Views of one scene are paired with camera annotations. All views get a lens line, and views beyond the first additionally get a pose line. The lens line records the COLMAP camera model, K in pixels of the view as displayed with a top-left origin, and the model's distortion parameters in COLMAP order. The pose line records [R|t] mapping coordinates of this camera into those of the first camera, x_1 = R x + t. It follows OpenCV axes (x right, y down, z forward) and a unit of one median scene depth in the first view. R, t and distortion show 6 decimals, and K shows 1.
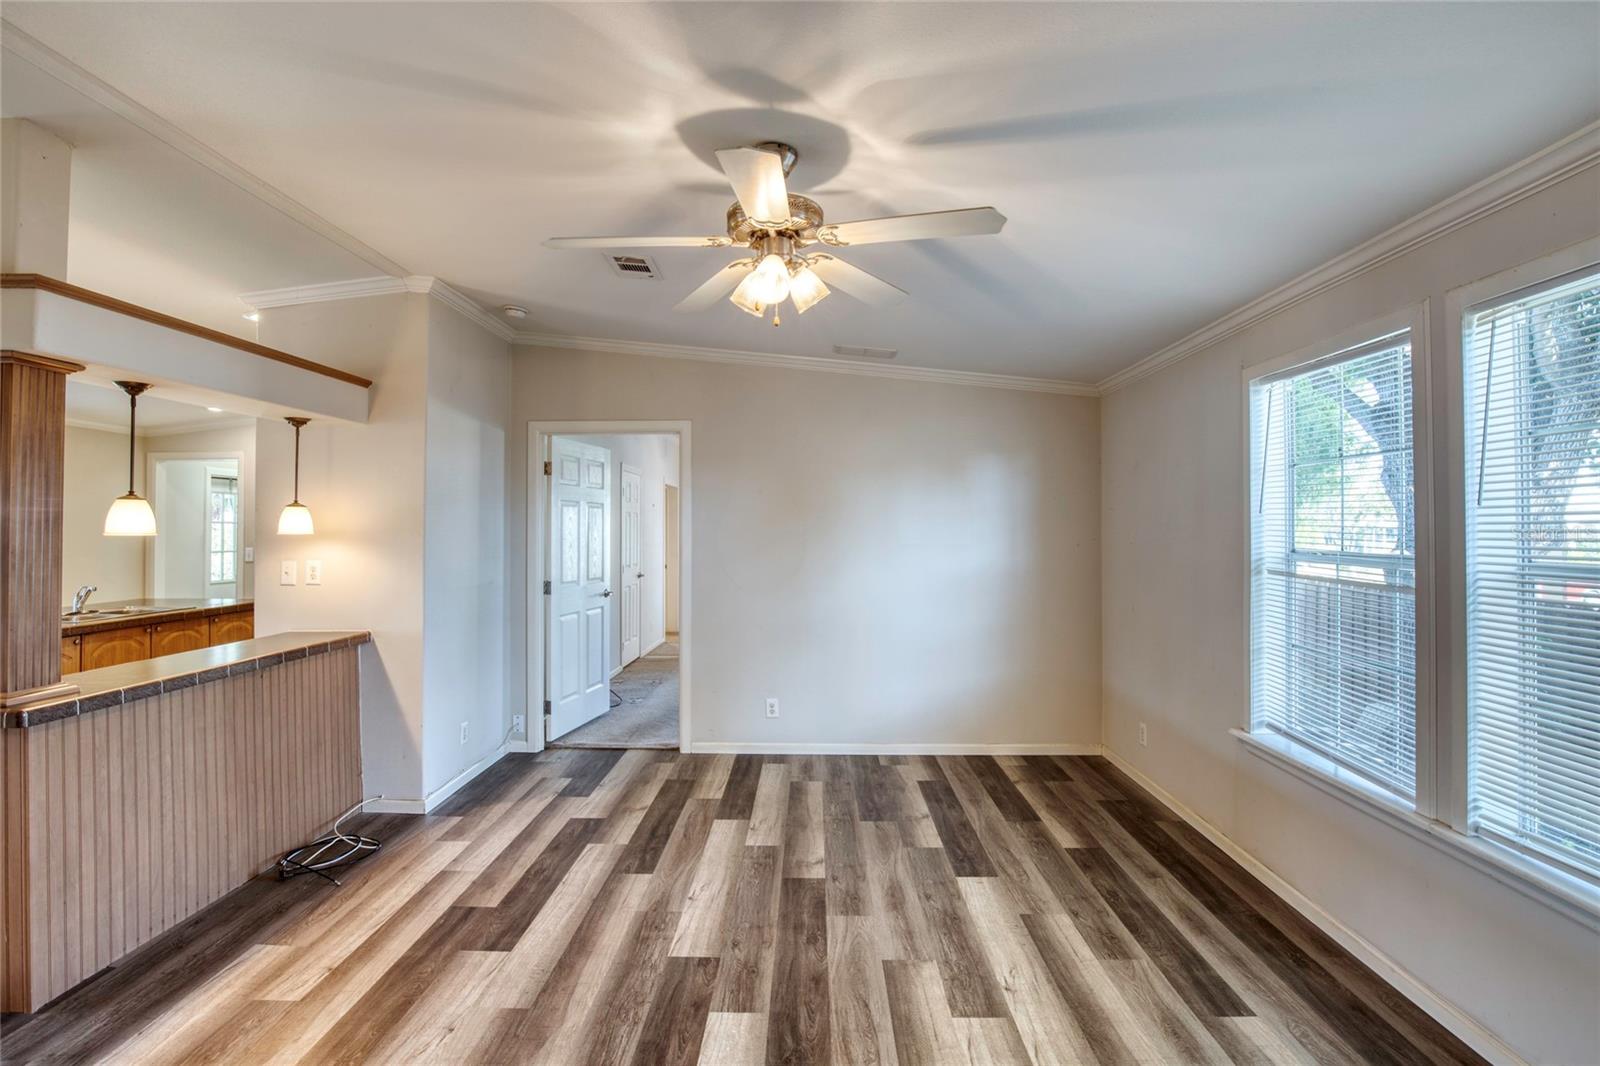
lens RADIAL K [[763.7, 0, 809.0], [0, 763.7, 522.8], [0, 0, 1]] dist [-0.034273, 0.005488]
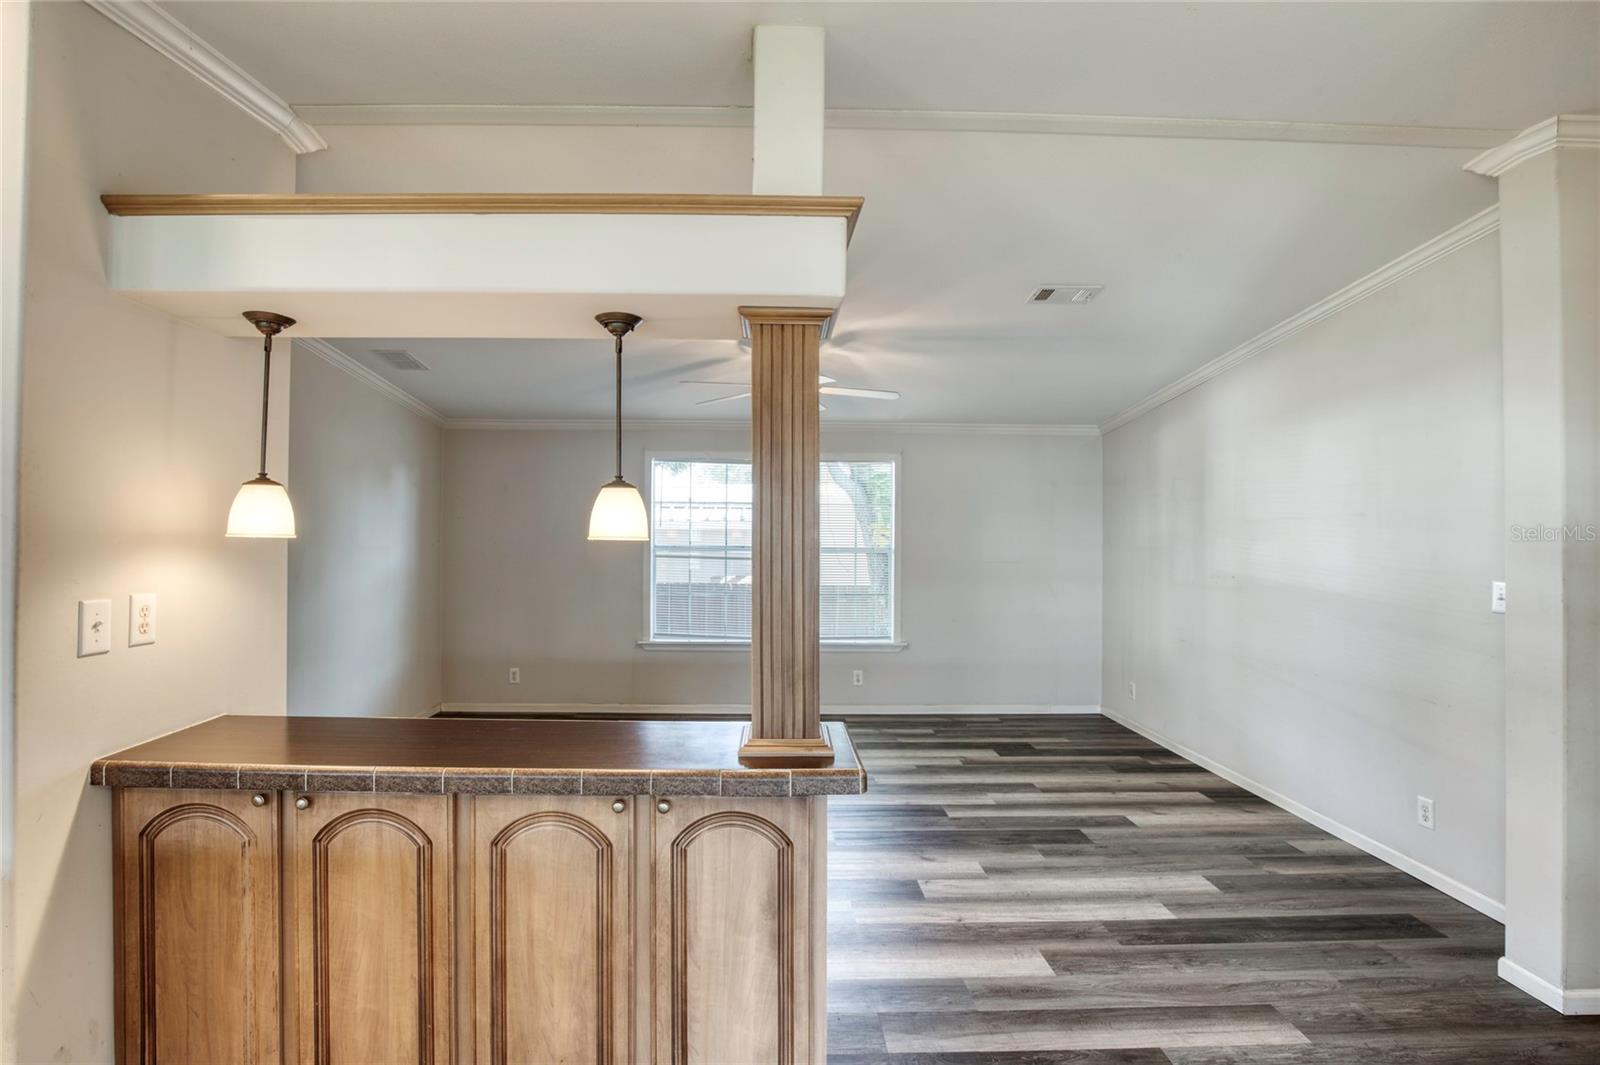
lens RADIAL K [[760.8, 0, 767.9], [0, 760.8, 521.1], [0, 0, 1]] dist [-0.028802, 0.000968]
pose [[-0.019000, 0.022493, 0.999566, -1.245037], [-0.016870, 0.999597, -0.022814, 0.009491], [-0.999677, -0.017296, -0.018613, 0.674717]]
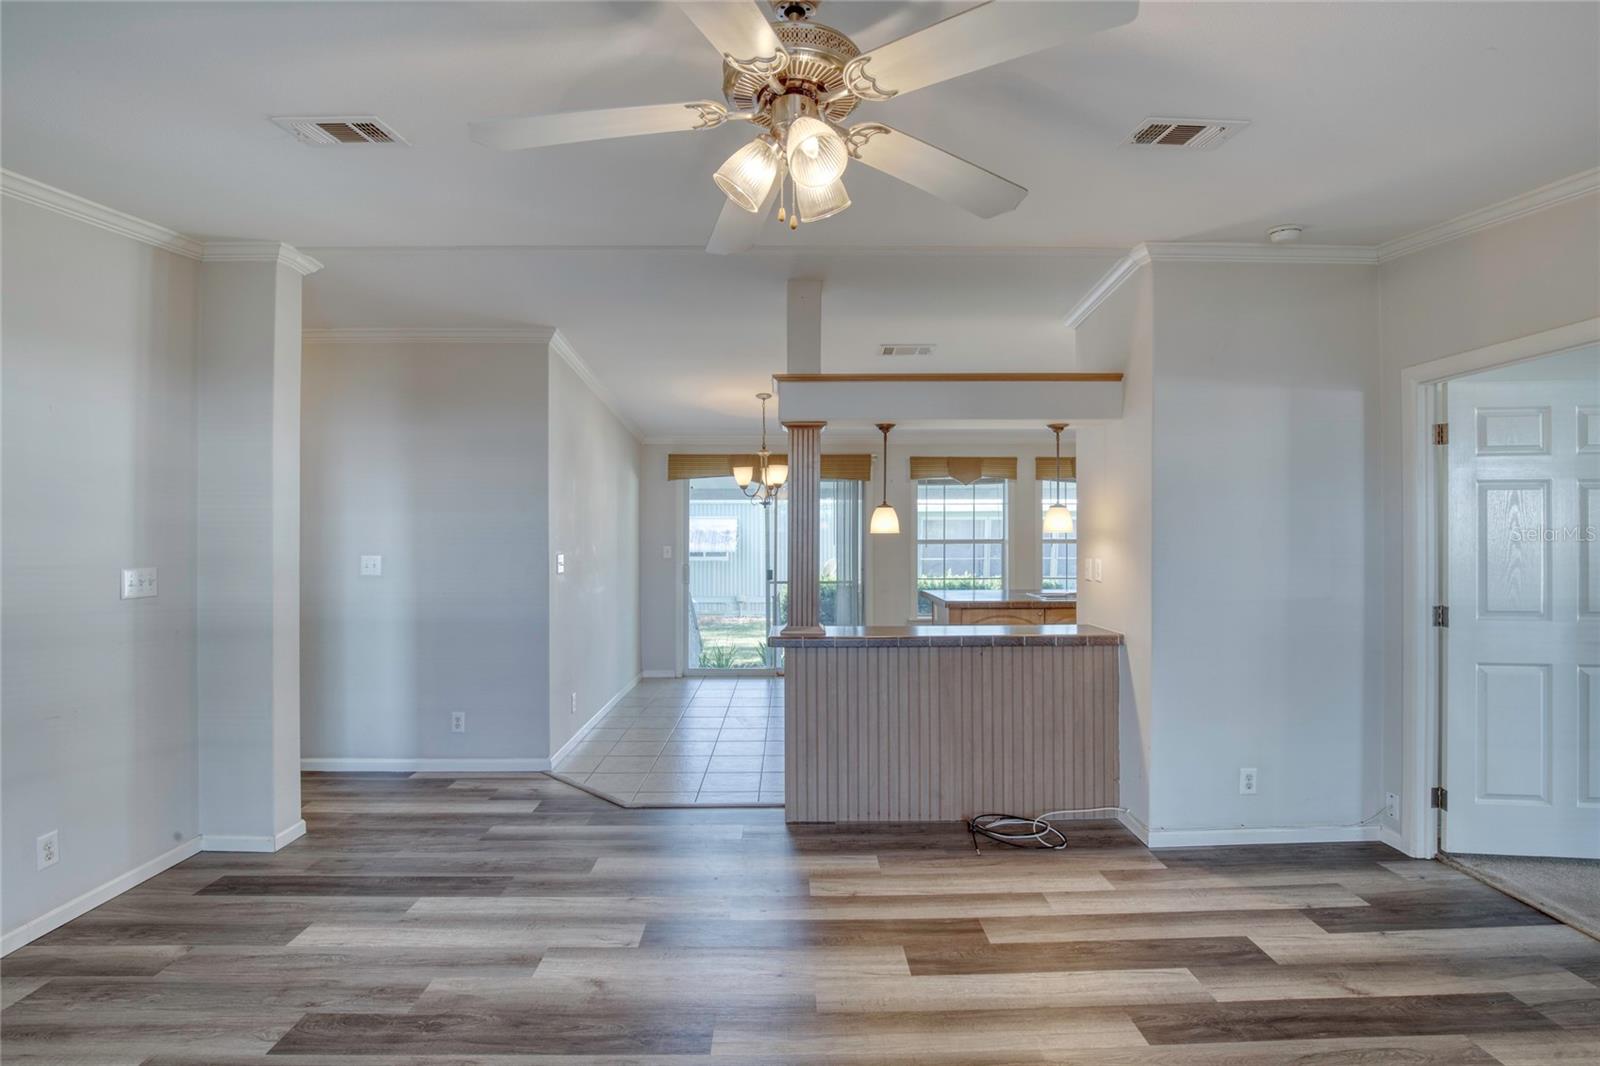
lens RADIAL K [[756.1, 0, 799.8], [0, 756.1, 531.1], [0, 0, 1]] dist [-0.040295, 0.008447]
pose [[0.027336, 0.002264, -0.999624, 0.392640], [0.011462, 0.999931, 0.002578, 0.005514], [0.999561, -0.011528, 0.027309, 0.616529]]
